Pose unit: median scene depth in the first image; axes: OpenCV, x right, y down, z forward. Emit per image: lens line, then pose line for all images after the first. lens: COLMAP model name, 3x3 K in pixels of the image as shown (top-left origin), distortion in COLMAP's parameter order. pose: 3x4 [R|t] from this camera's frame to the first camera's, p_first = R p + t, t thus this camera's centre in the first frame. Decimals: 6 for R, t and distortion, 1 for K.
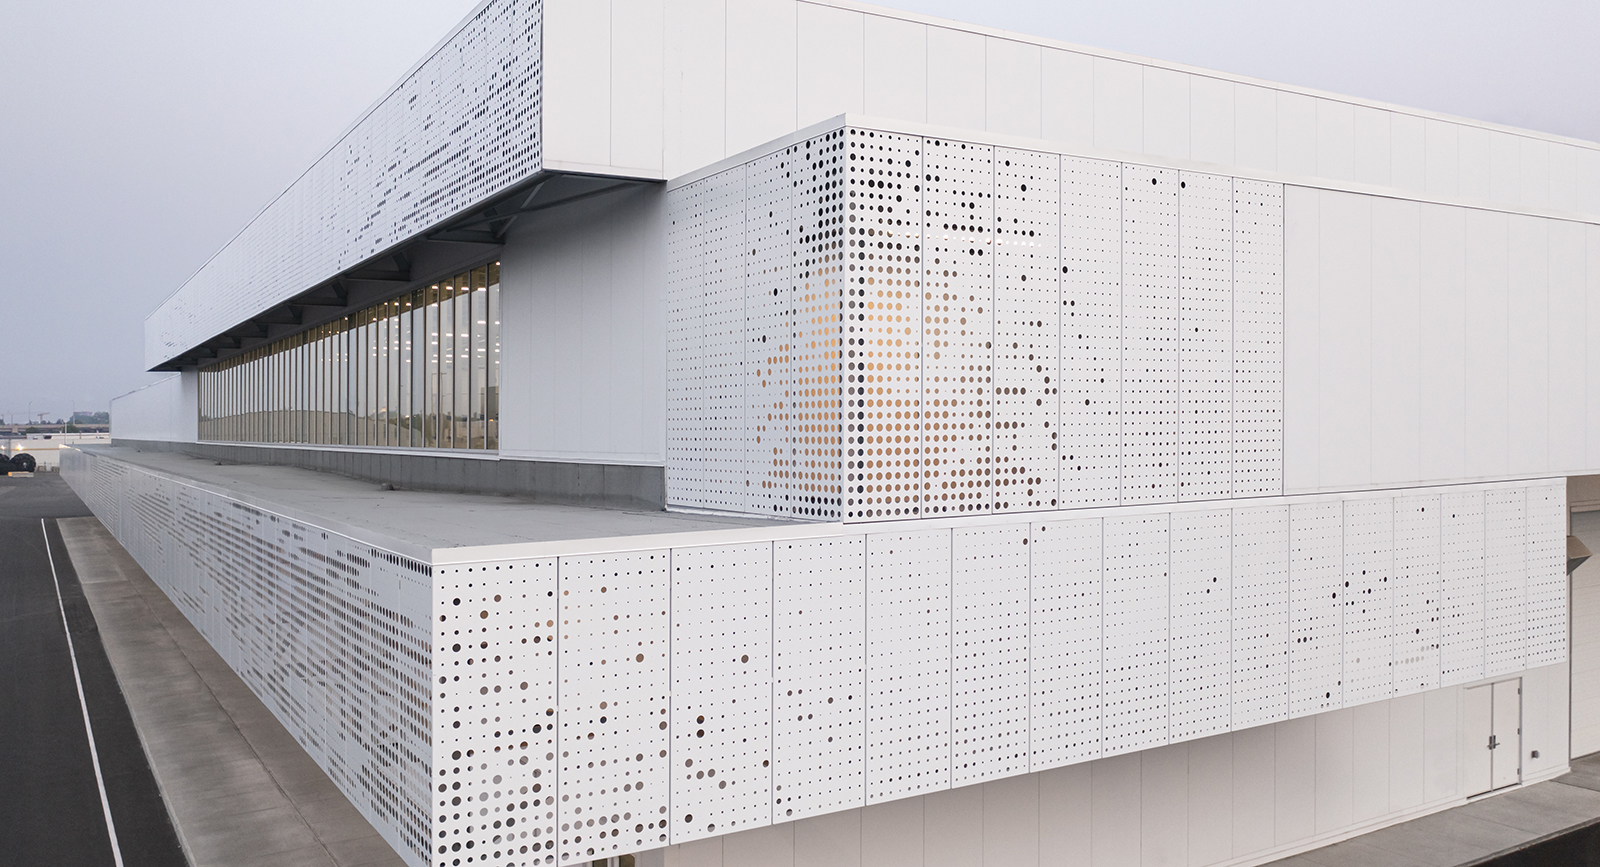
lens RADIAL K [[1269.4, 0, 740.5], [0, 1269.4, 436.8], [0, 0, 1]] dist [-0.013386, 0.002685]
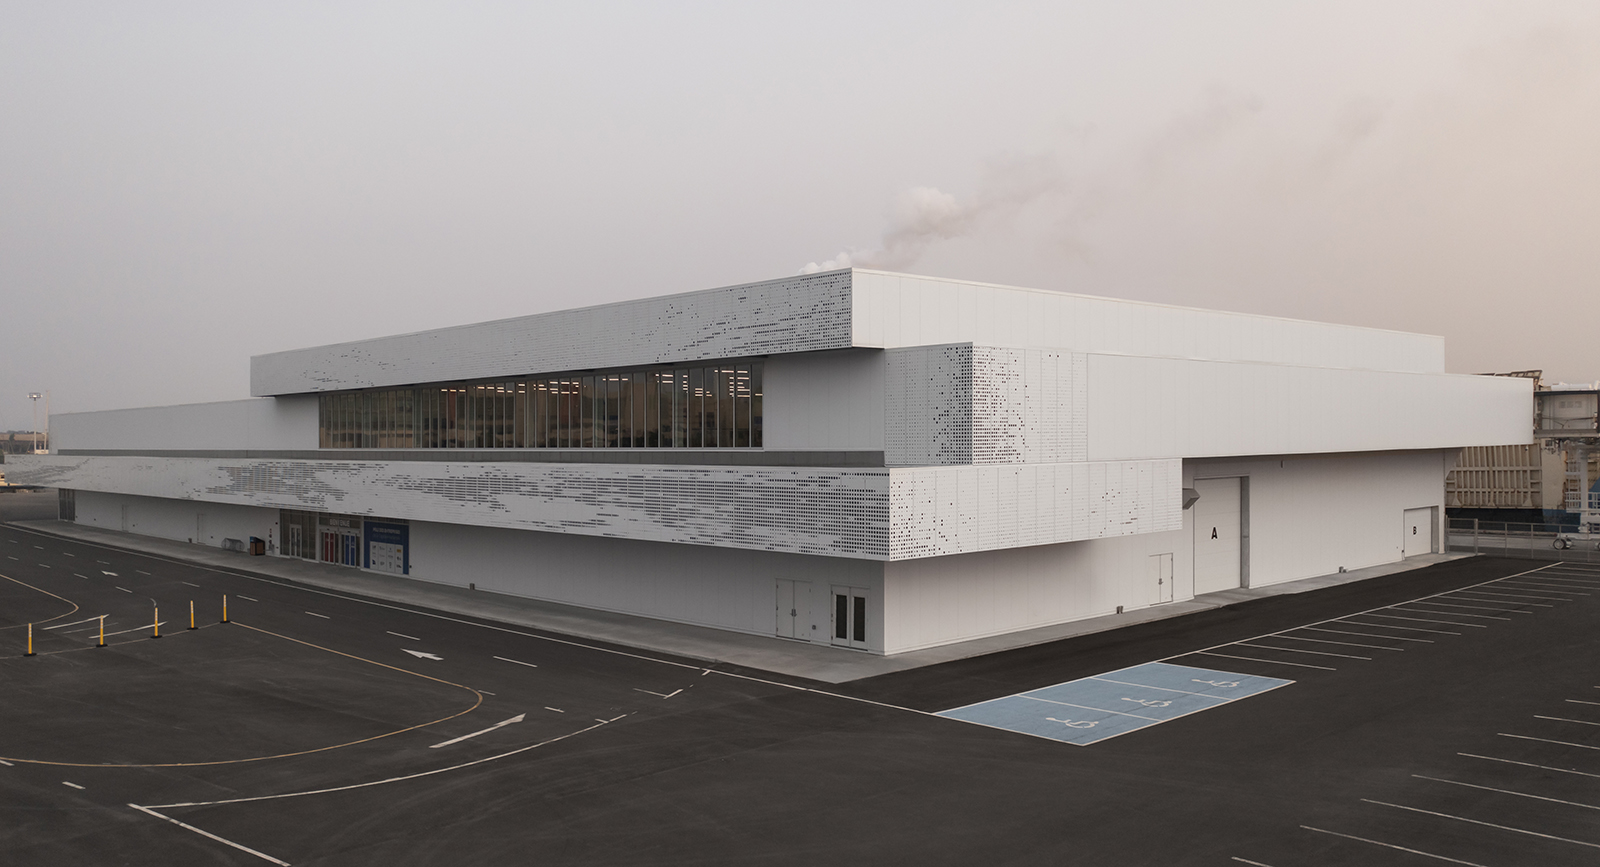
lens RADIAL K [[1264.0, 0, 804.7], [0, 1264.0, 435.8], [0, 0, 1]] dist [-0.002009, -0.014281]
pose [[0.970531, 0.003949, 0.240944, -1.046681], [-0.000485, 0.999896, -0.014433, 0.035462], [-0.240976, 0.013890, 0.970432, -1.928095]]
